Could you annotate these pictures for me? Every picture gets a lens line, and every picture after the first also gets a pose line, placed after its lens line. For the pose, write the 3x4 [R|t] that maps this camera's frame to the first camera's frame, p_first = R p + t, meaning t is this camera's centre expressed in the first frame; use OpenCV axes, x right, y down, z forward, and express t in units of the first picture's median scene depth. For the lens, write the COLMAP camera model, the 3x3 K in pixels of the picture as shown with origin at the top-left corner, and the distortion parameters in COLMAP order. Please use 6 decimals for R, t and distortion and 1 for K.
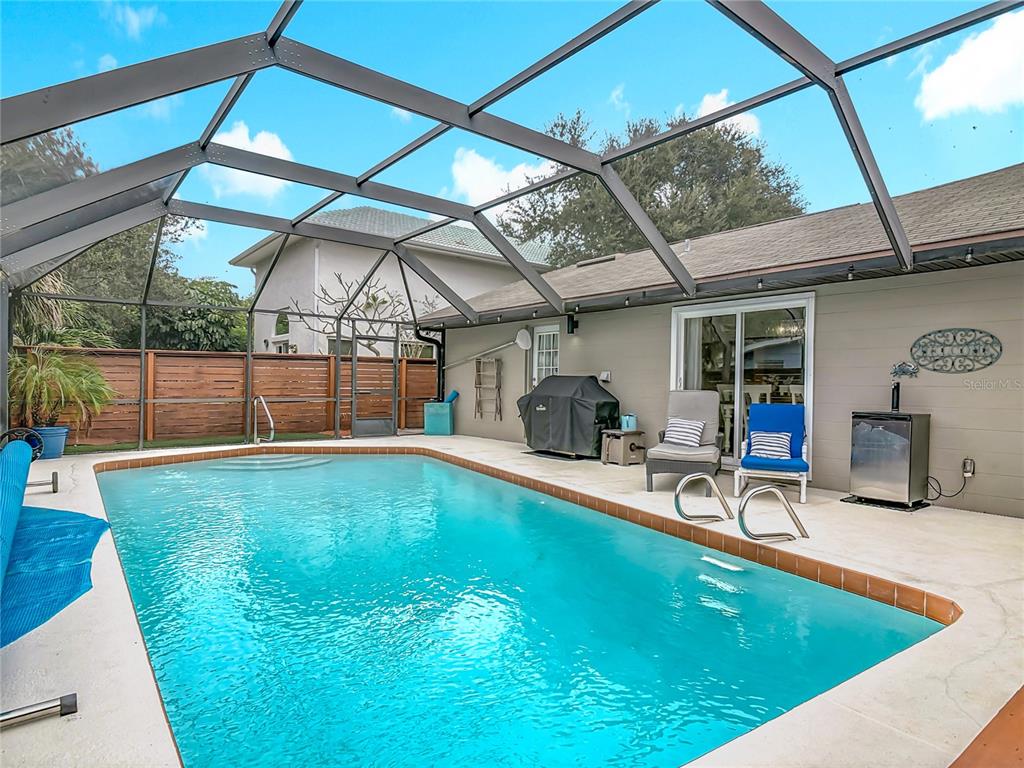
lens RADIAL K [[600.8, 0, 510.5], [0, 600.8, 381.3], [0, 0, 1]] dist [-0.014264, -0.003384]
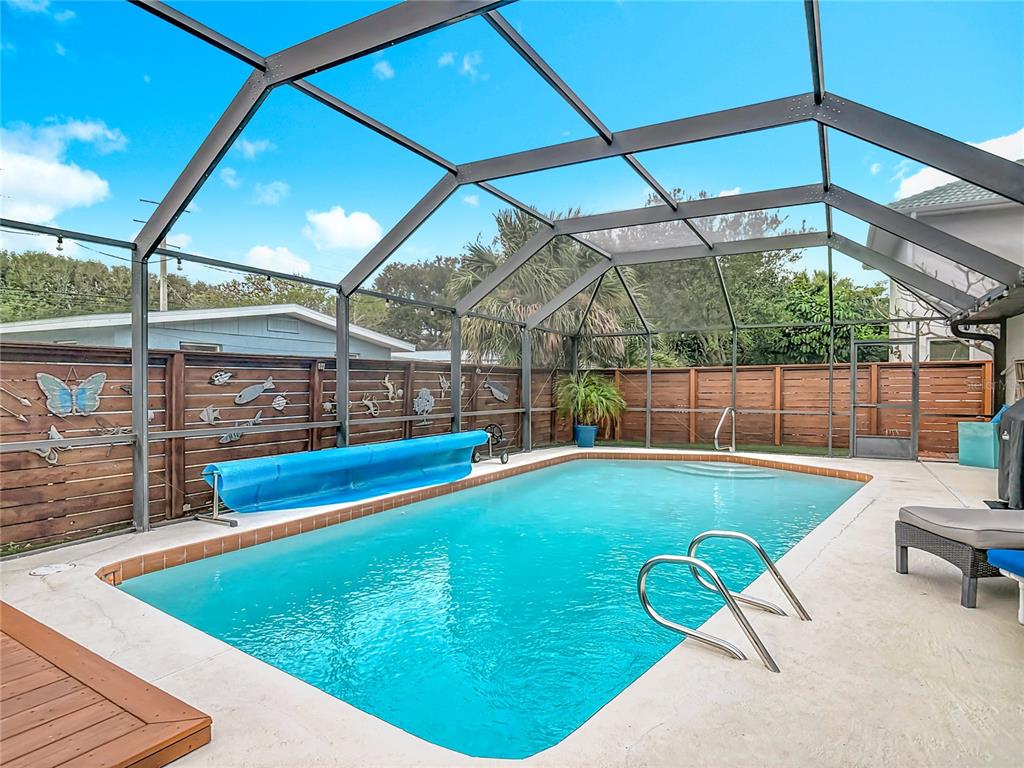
lens RADIAL K [[600.8, 0, 510.5], [0, 600.8, 381.3], [0, 0, 1]] dist [-0.014264, -0.003384]
pose [[0.392457, -0.021082, -0.919529, 0.389244], [0.002166, 0.999756, -0.021996, 0.002289], [0.919768, 0.006641, 0.392407, 0.234475]]
